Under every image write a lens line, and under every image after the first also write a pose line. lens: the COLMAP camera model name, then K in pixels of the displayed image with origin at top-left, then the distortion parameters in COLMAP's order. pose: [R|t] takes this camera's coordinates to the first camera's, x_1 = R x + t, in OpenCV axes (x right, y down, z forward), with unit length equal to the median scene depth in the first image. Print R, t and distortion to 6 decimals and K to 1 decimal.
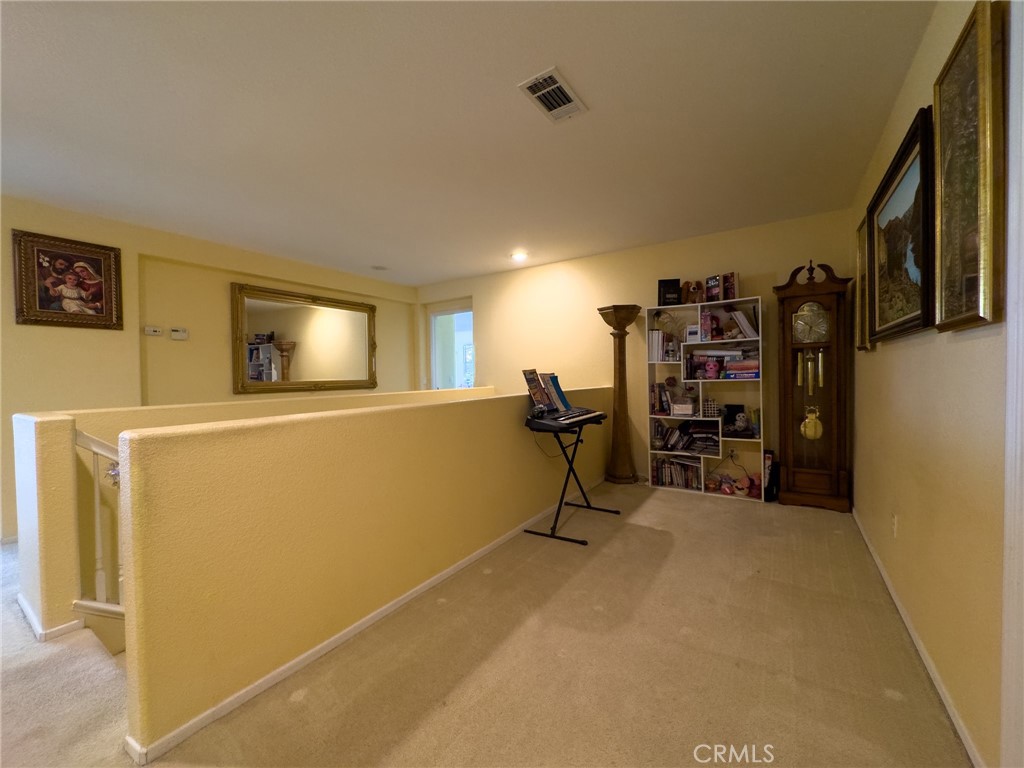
lens RADIAL K [[409.8, 0, 511.0], [0, 409.8, 382.8], [0, 0, 1]] dist [-0.000776, 0.000361]
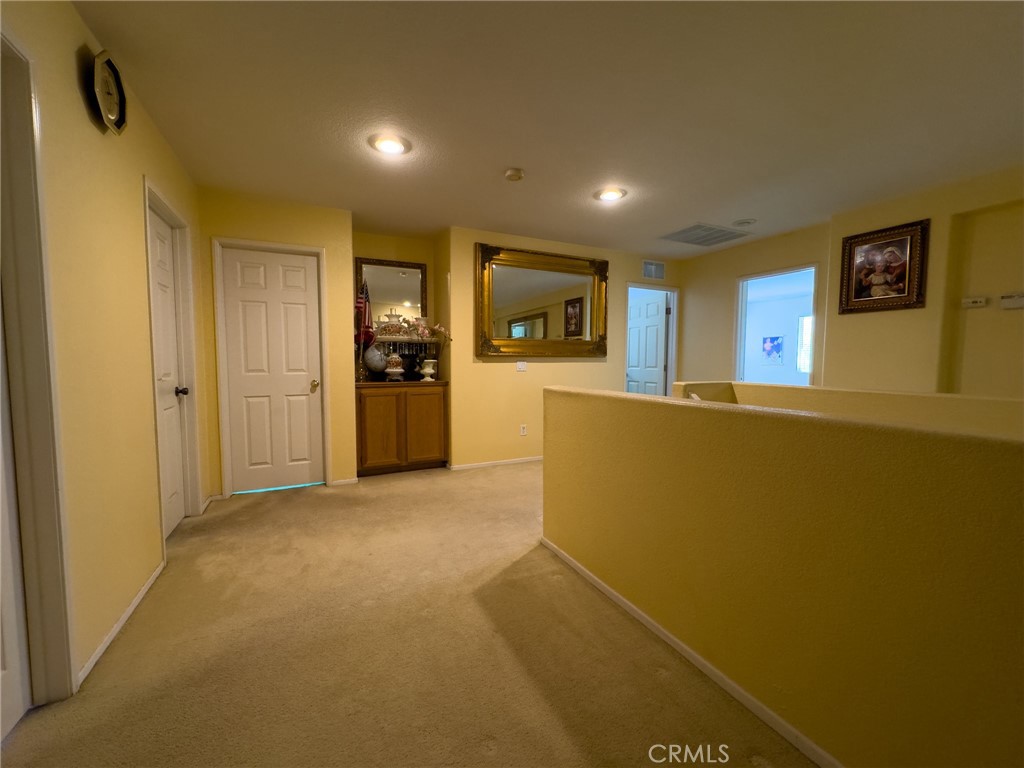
lens RADIAL K [[409.8, 0, 511.0], [0, 409.8, 382.8], [0, 0, 1]] dist [-0.000776, 0.000361]
pose [[-0.507745, 0.074255, -0.858301, 0.359690], [-0.003060, 0.996117, 0.087988, -0.038887], [0.861502, 0.047302, -0.505546, 0.705892]]
